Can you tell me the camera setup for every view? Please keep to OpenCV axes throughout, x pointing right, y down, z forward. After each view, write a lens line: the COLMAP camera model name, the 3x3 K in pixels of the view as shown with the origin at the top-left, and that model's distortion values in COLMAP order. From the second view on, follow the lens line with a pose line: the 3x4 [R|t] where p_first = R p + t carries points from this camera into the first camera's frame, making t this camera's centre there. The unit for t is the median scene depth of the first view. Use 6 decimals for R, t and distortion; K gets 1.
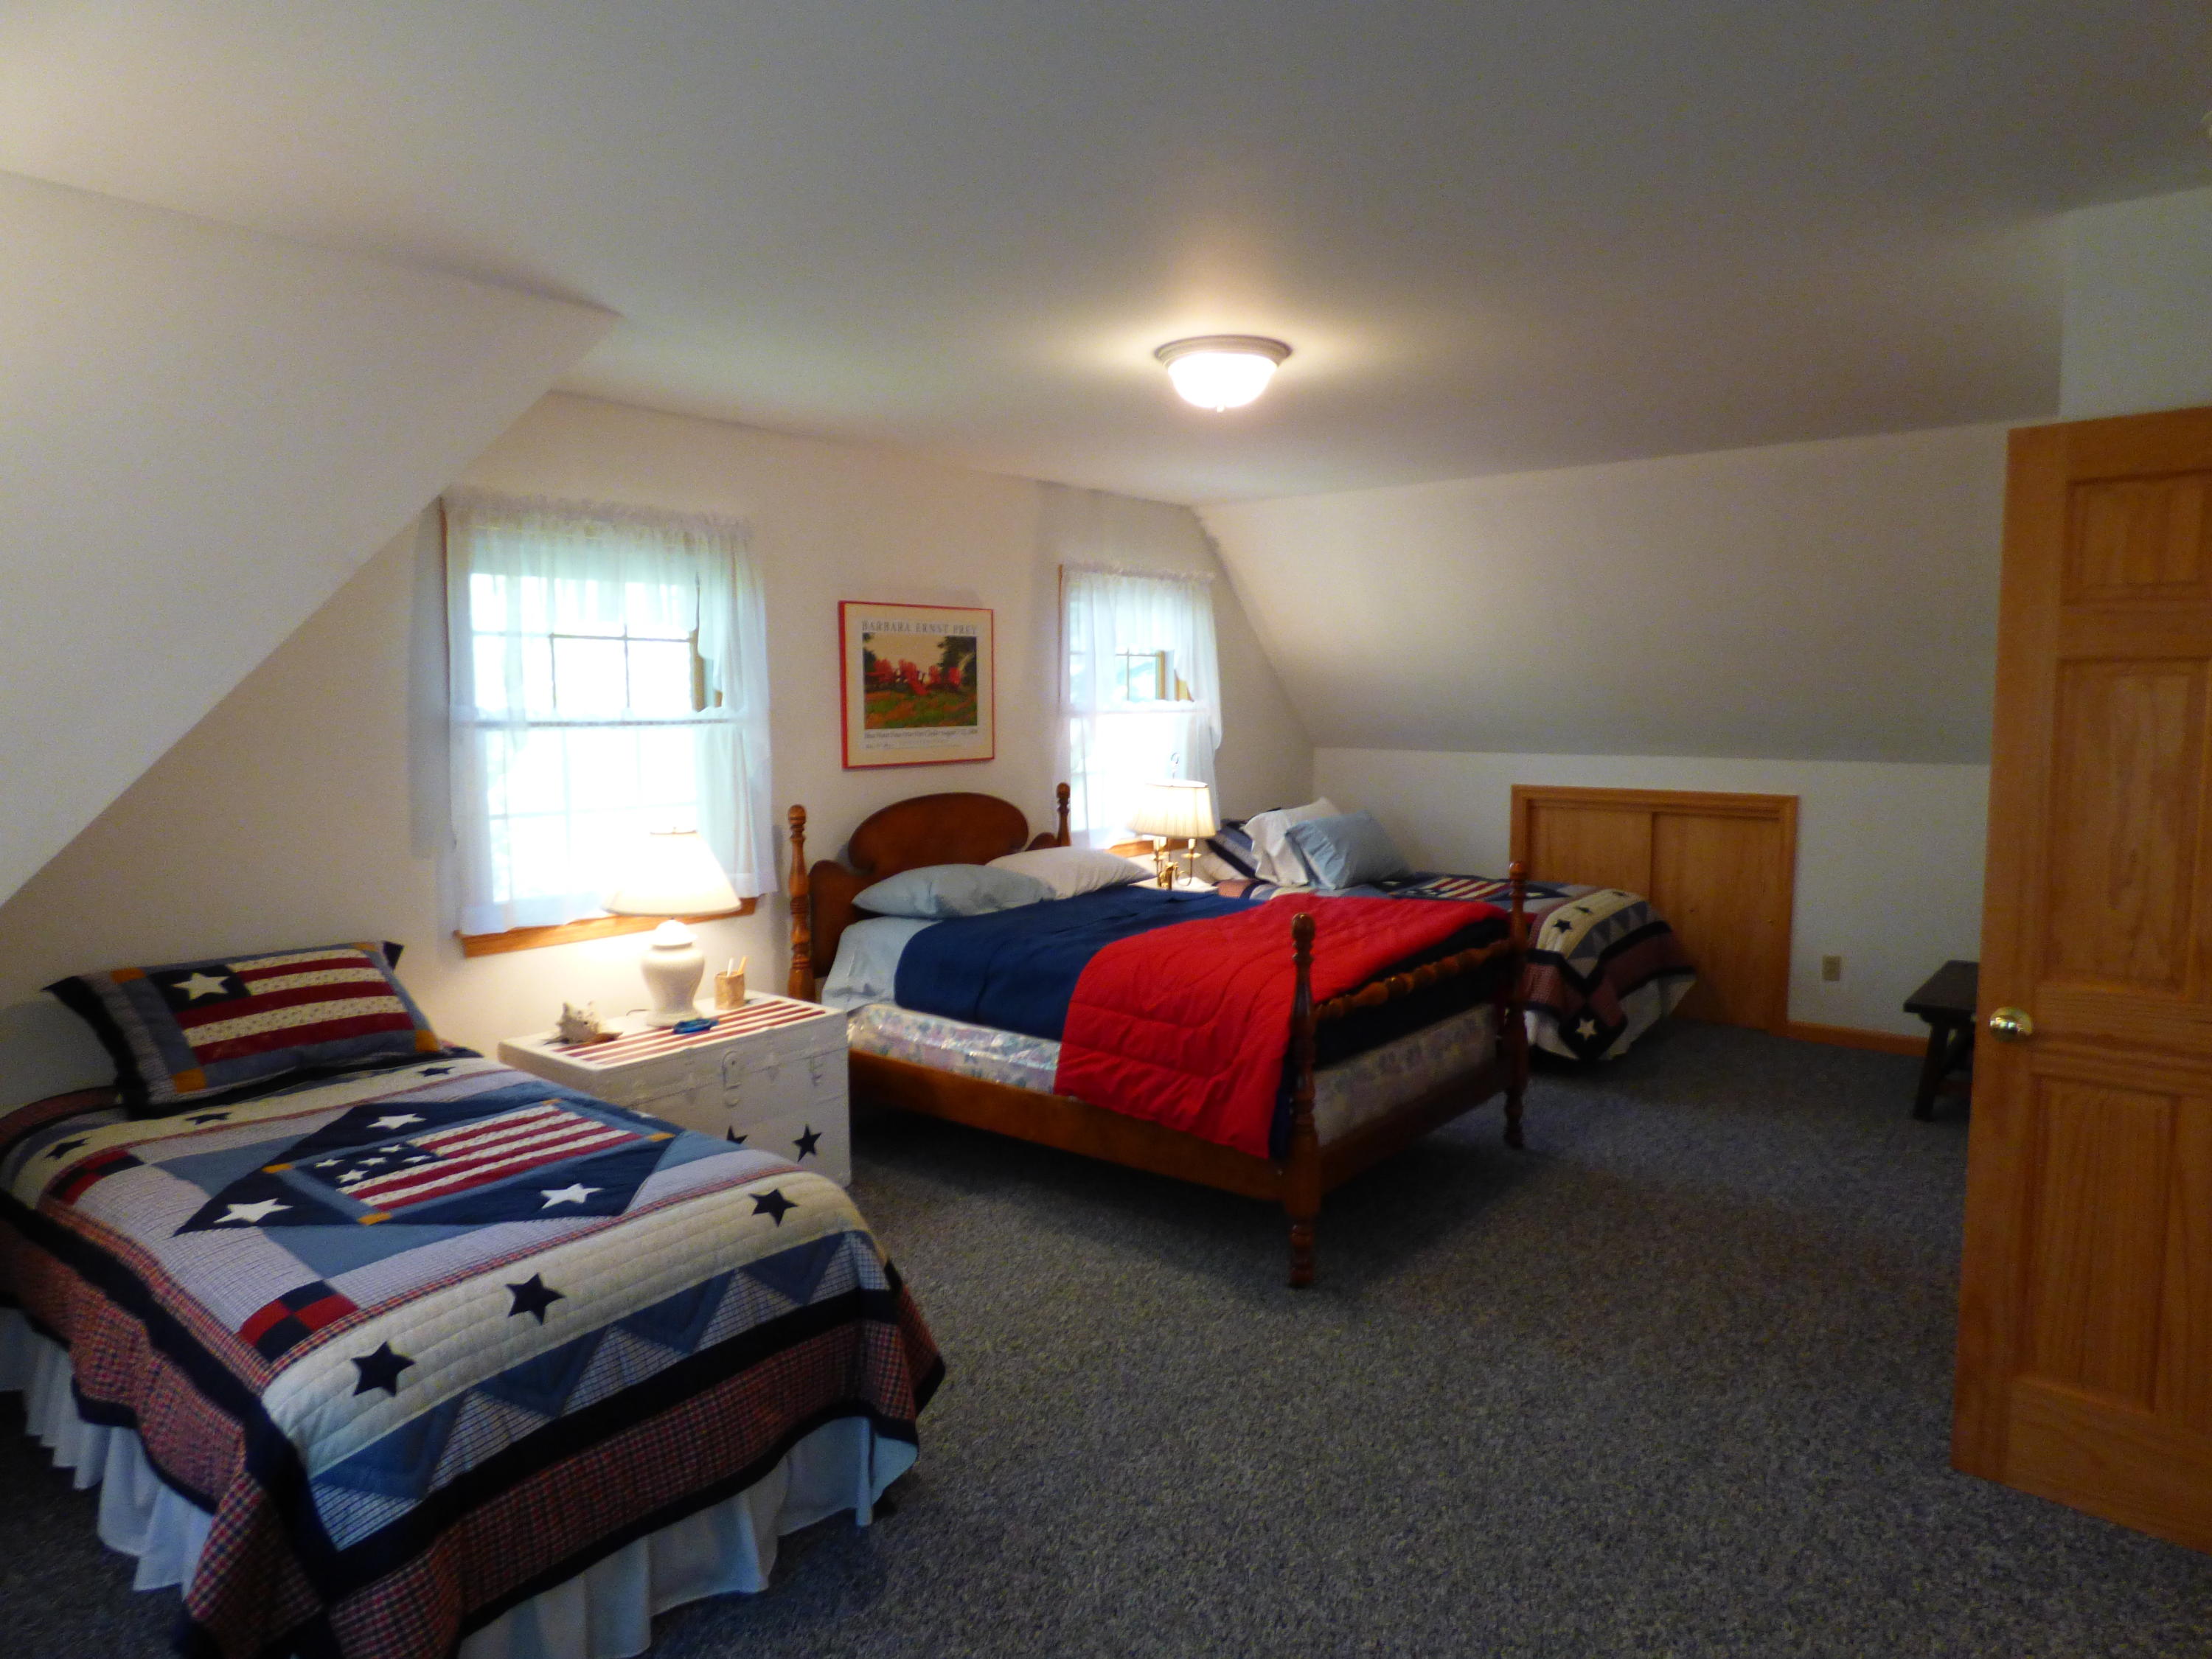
lens RADIAL K [[1337.1, 0, 1111.1], [0, 1337.1, 831.0], [0, 0, 1]] dist [-0.030671, 0.004494]
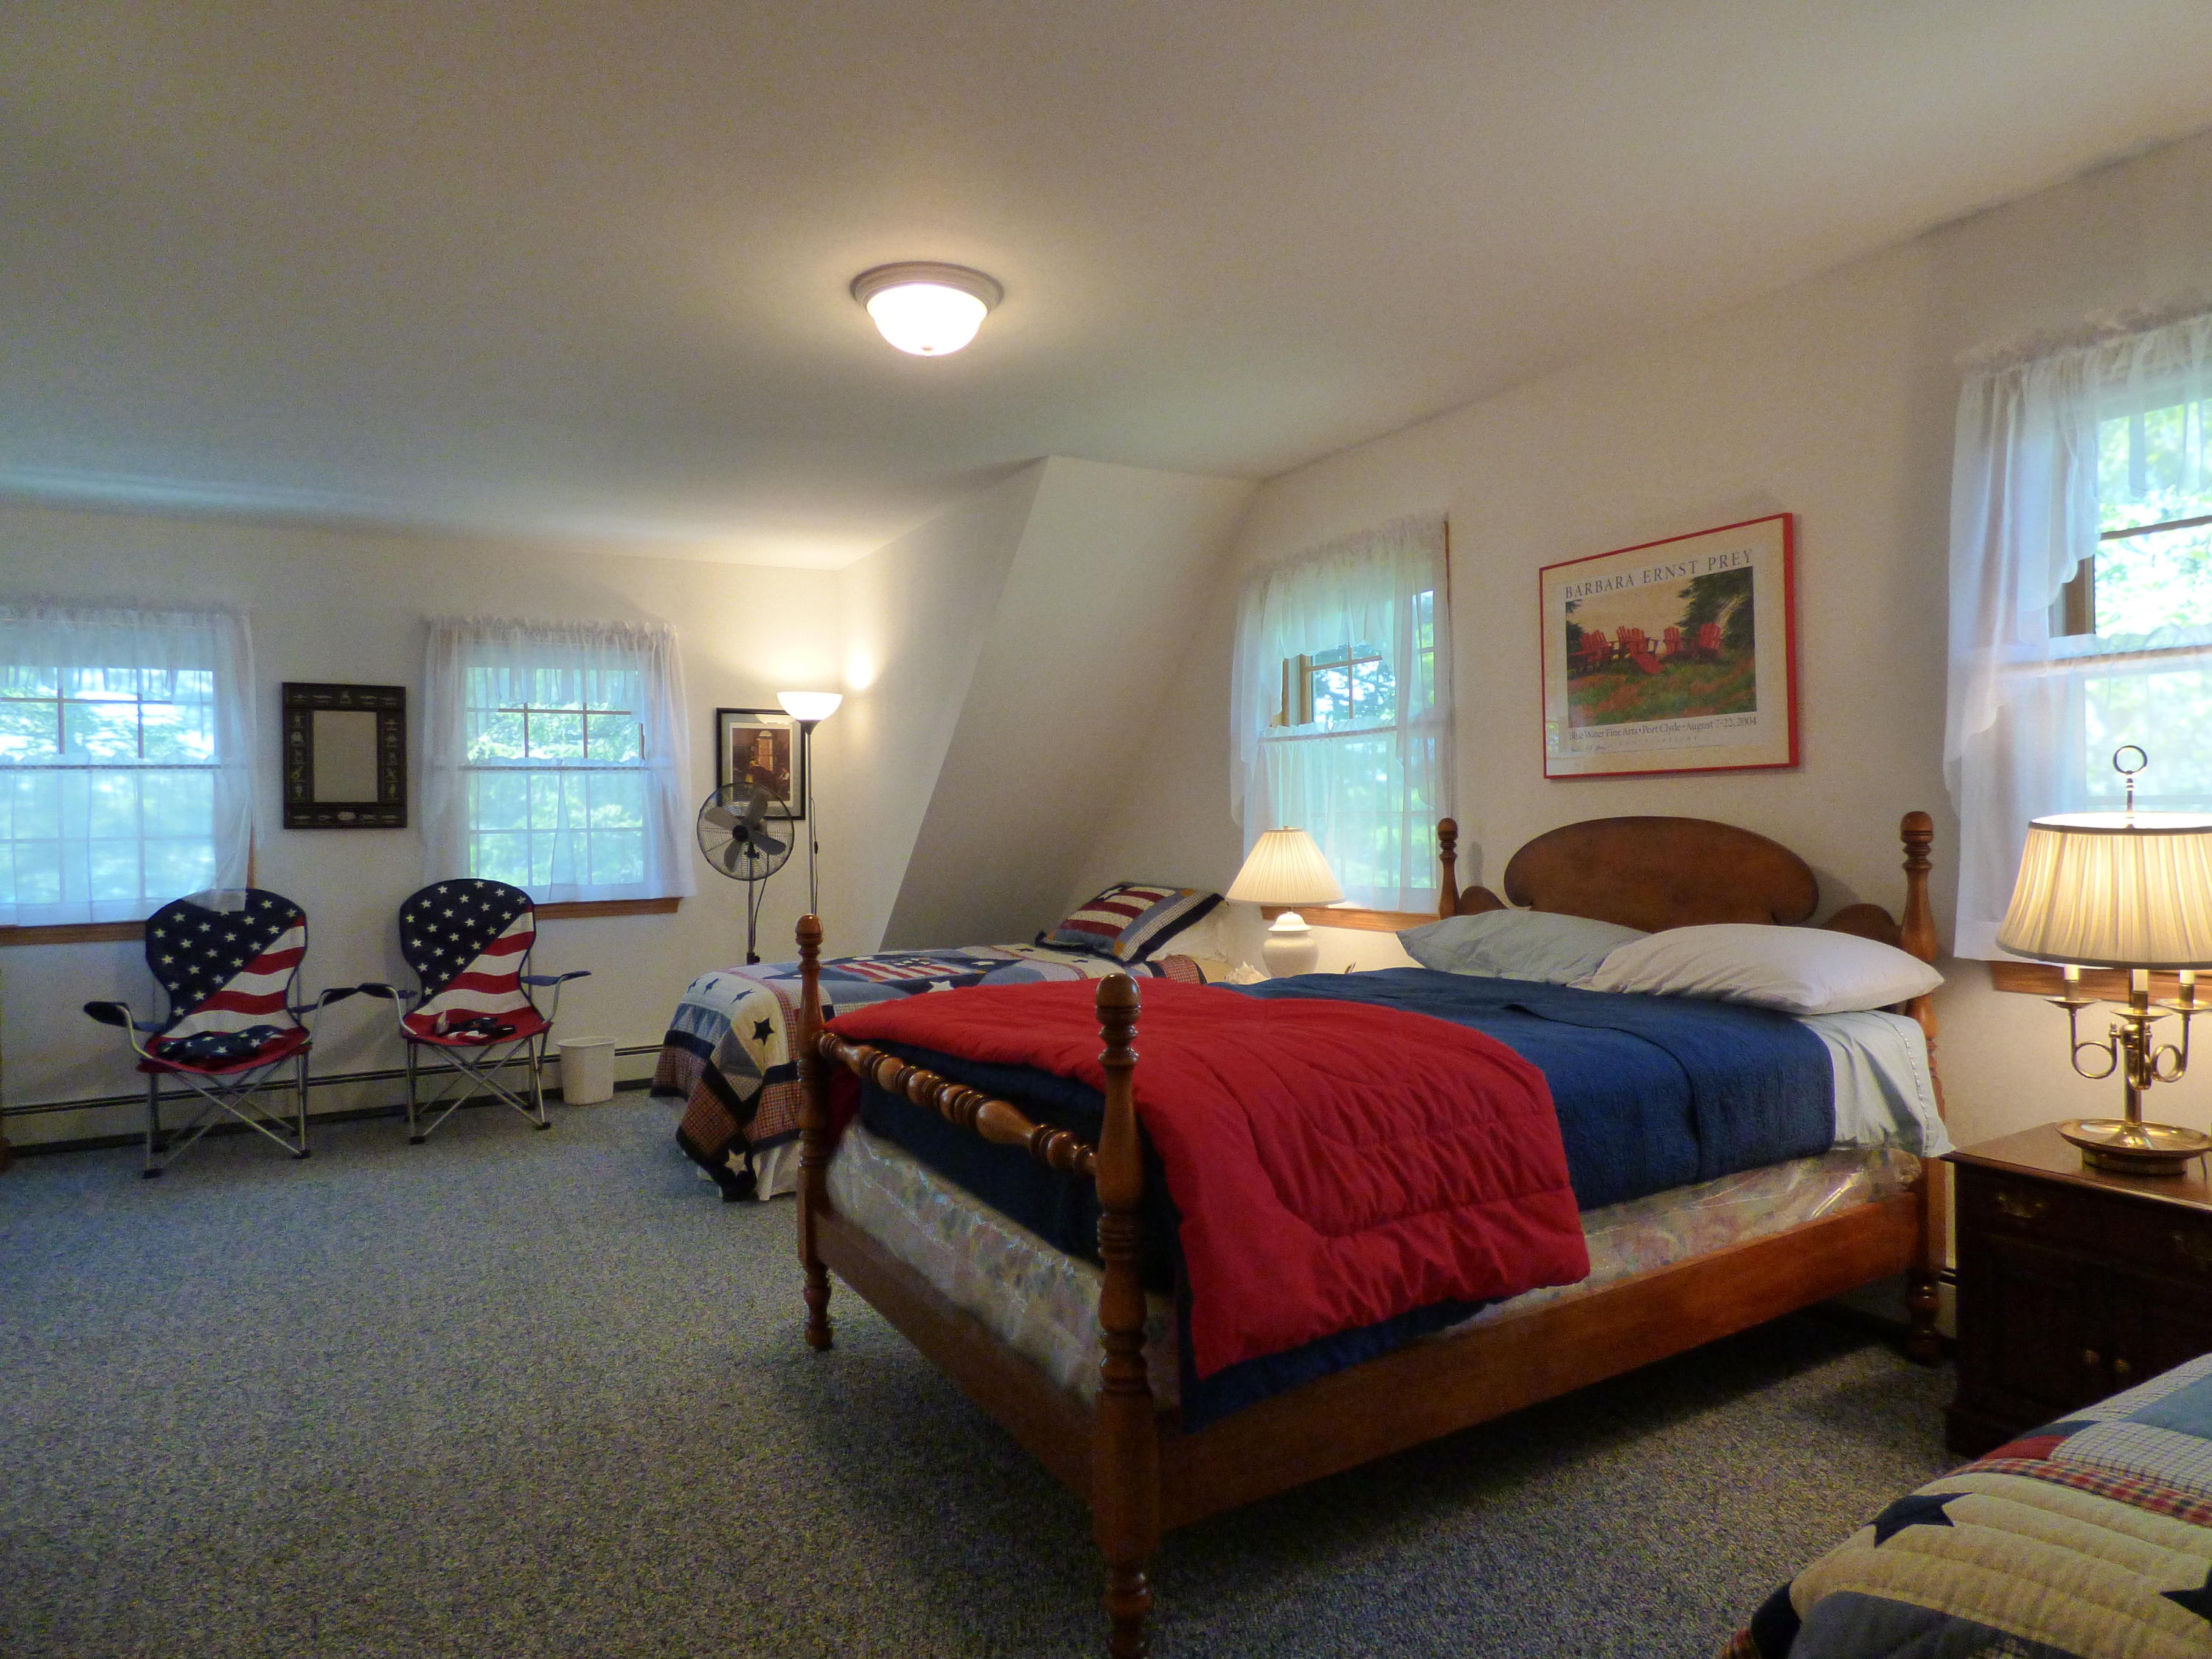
lens RADIAL K [[1337.1, 0, 1109.4], [0, 1337.1, 822.3], [0, 0, 1]] dist [-0.030671, 0.004494]
pose [[-0.362541, 0.009950, -0.931915, 0.591581], [-0.080691, 0.995853, 0.042024, -0.031336], [0.928468, 0.090432, -0.360235, 0.987805]]
